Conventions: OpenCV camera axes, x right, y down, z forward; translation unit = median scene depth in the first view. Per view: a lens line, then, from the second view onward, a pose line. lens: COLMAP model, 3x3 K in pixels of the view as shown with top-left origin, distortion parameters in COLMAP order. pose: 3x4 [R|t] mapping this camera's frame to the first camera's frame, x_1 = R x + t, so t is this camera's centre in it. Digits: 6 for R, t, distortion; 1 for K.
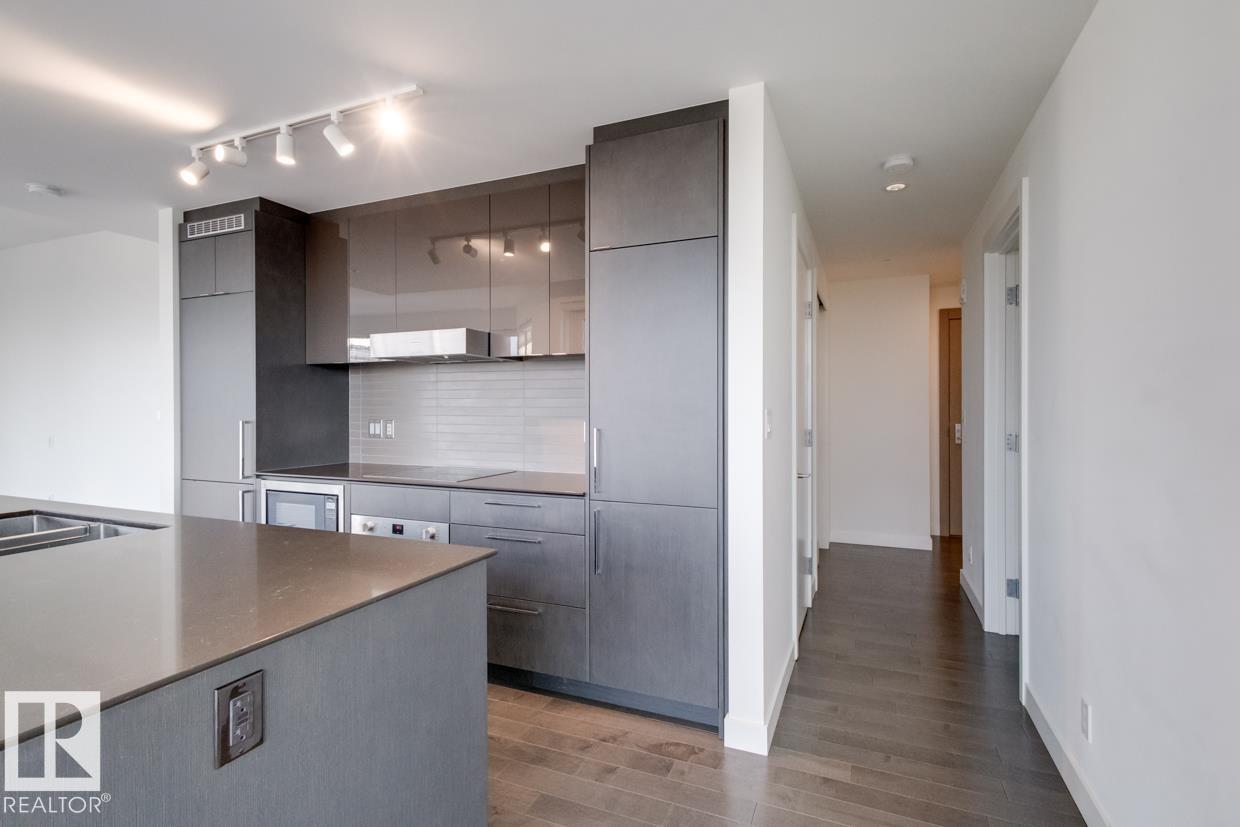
lens RADIAL K [[580.2, 0, 646.3], [0, 580.2, 411.0], [0, 0, 1]] dist [0.009156, -0.003842]
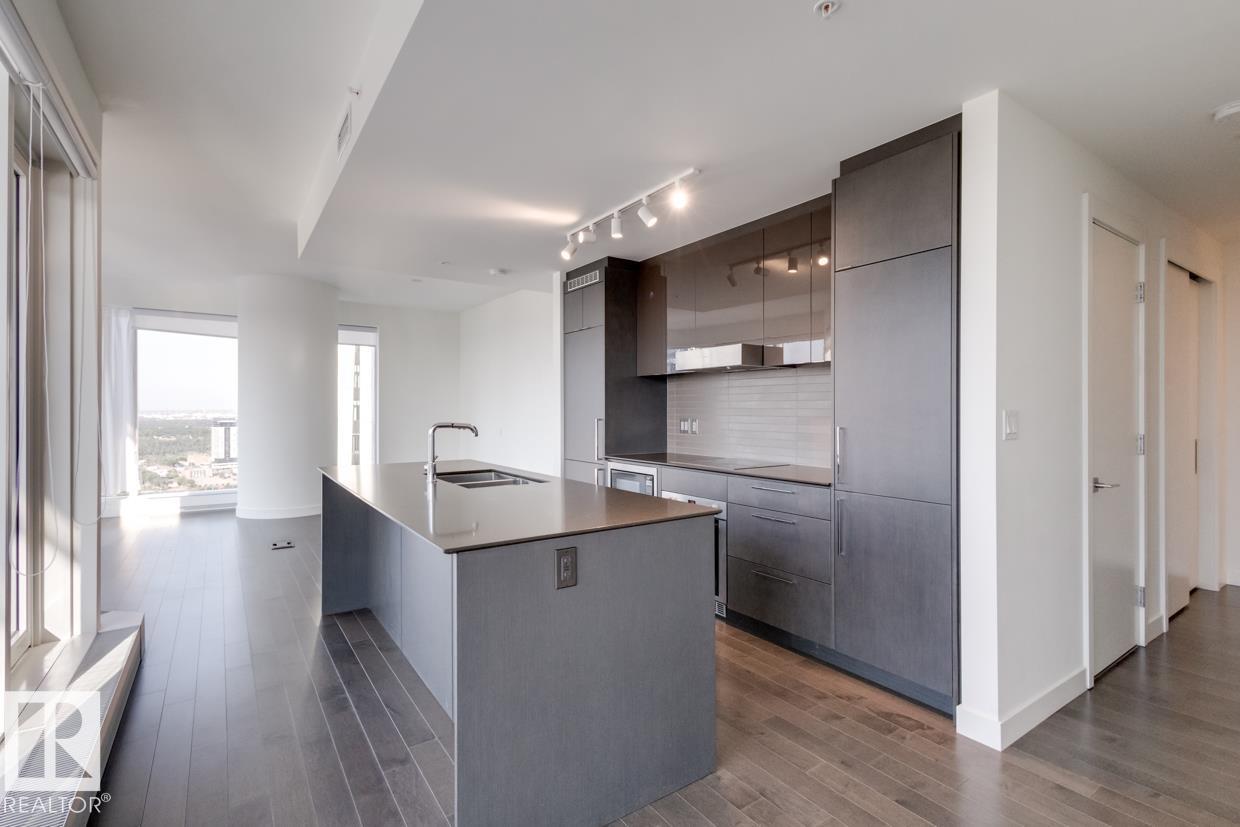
lens RADIAL K [[580.2, 0, 619.1], [0, 580.2, 412.8], [0, 0, 1]] dist [0.009156, -0.003842]
pose [[0.828540, 0.002240, -0.559925, 0.180383], [-0.001357, 0.999997, 0.001993, 0.000101], [0.559928, -0.000892, 0.828541, -0.173624]]
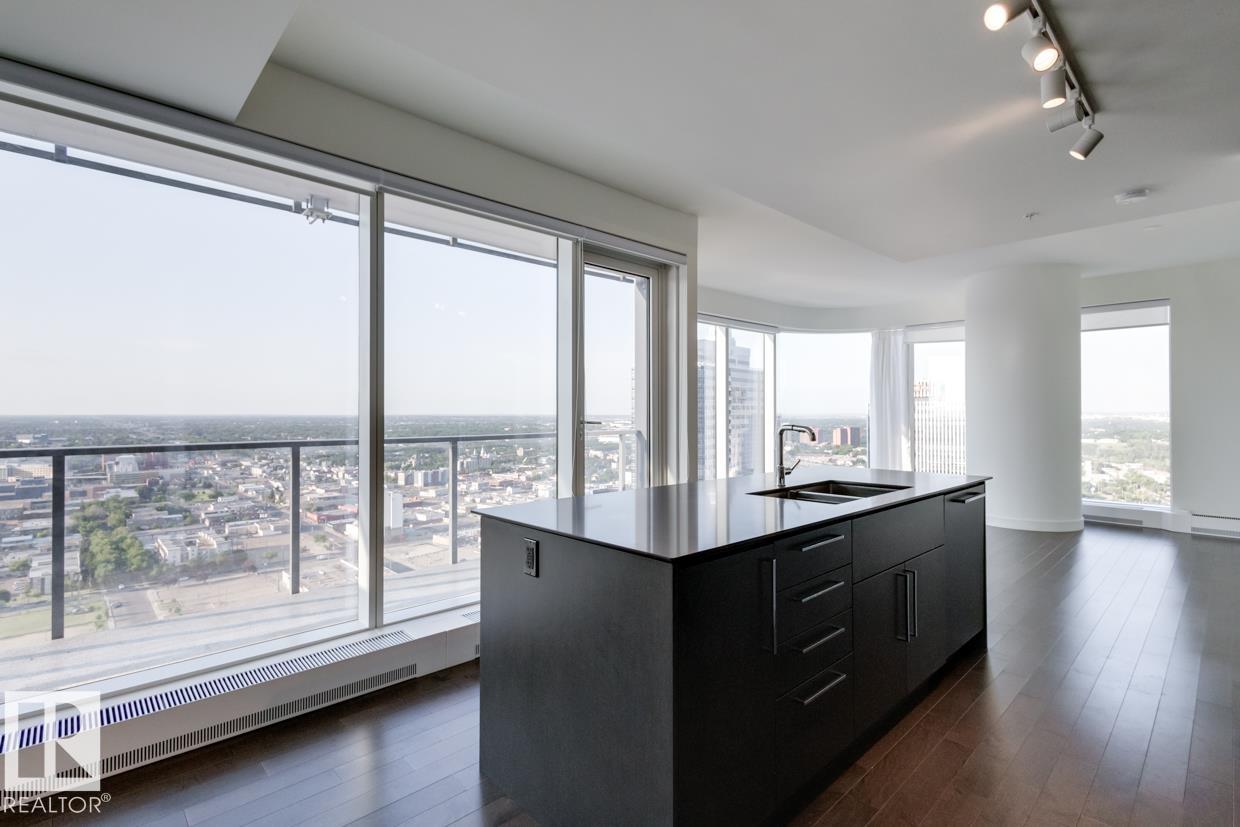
lens RADIAL K [[580.2, 0, 622.1], [0, 580.2, 410.6], [0, 0, 1]] dist [0.009156, -0.003842]
pose [[-0.421169, -0.003209, -0.906977, 0.372983], [0.000307, 0.999993, -0.003681, -0.003736], [0.906982, -0.001828, -0.421165, 0.886483]]
